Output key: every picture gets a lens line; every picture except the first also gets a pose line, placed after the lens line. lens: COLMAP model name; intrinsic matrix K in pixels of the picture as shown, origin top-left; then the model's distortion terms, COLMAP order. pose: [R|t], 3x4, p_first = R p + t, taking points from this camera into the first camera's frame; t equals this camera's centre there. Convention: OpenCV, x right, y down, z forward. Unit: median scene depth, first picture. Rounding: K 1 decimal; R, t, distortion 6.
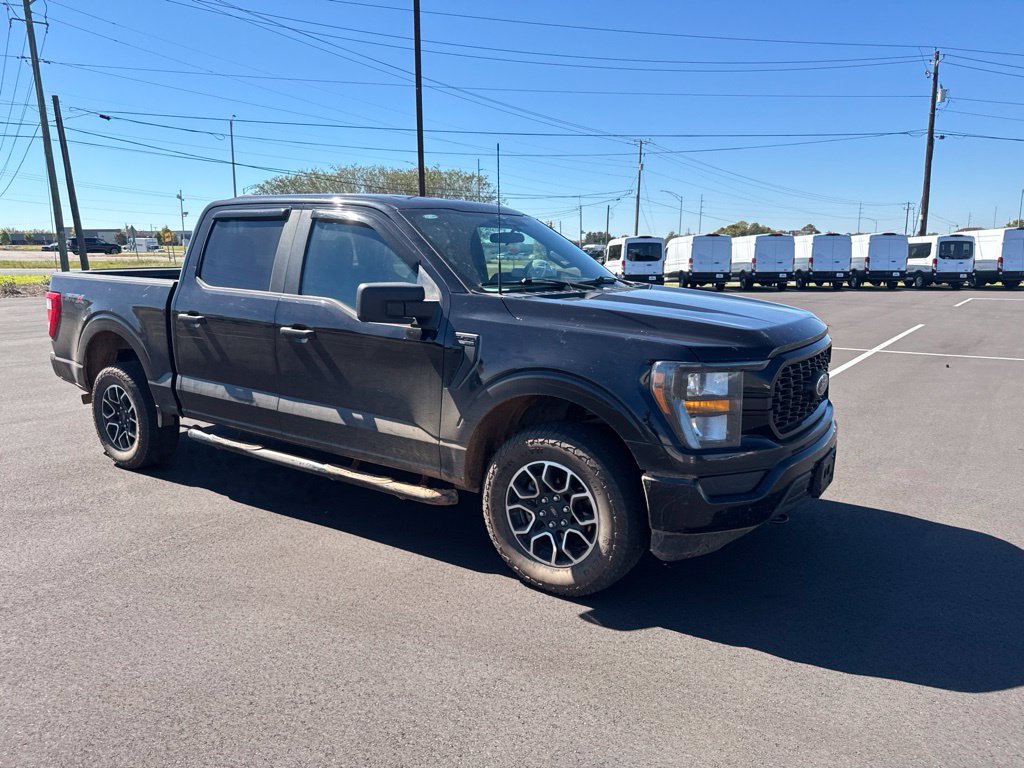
lens RADIAL K [[725.8, 0, 510.8], [0, 725.8, 386.3], [0, 0, 1]] dist [0.073832, -0.101980]
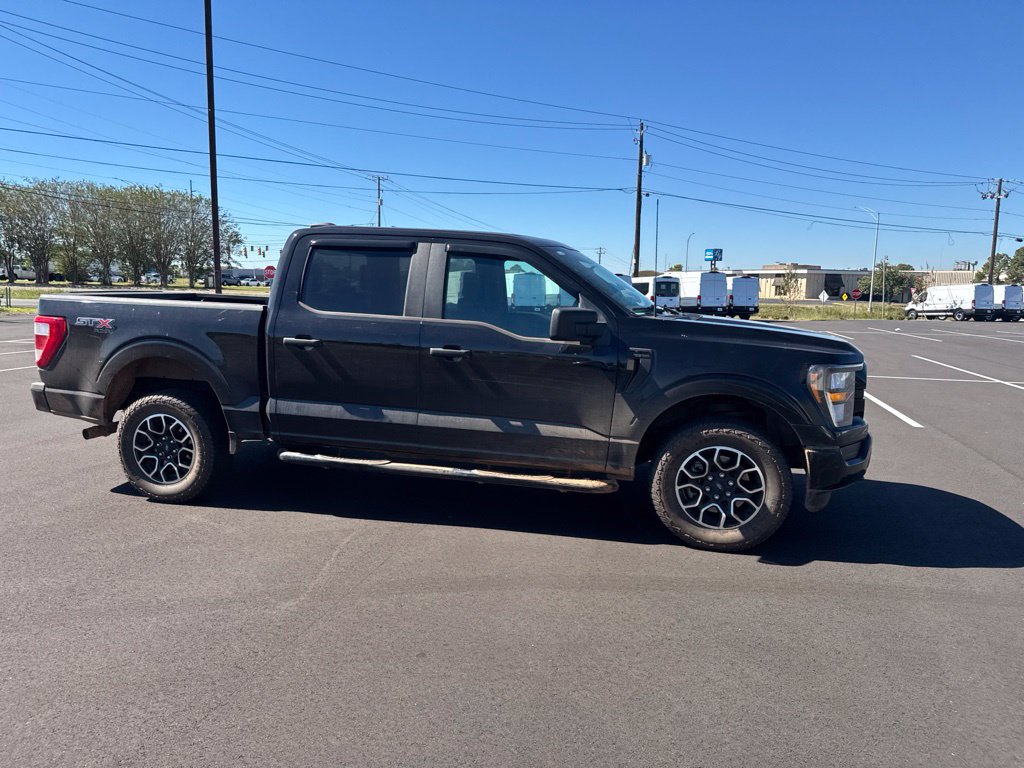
lens RADIAL K [[725.8, 0, 506.9], [0, 725.8, 378.3], [0, 0, 1]] dist [0.073832, -0.101980]
pose [[0.930272, -0.026318, 0.365925, -0.637044], [0.045808, 0.997950, -0.044683, 0.020015], [-0.363999, 0.058329, 0.929571, -0.054582]]
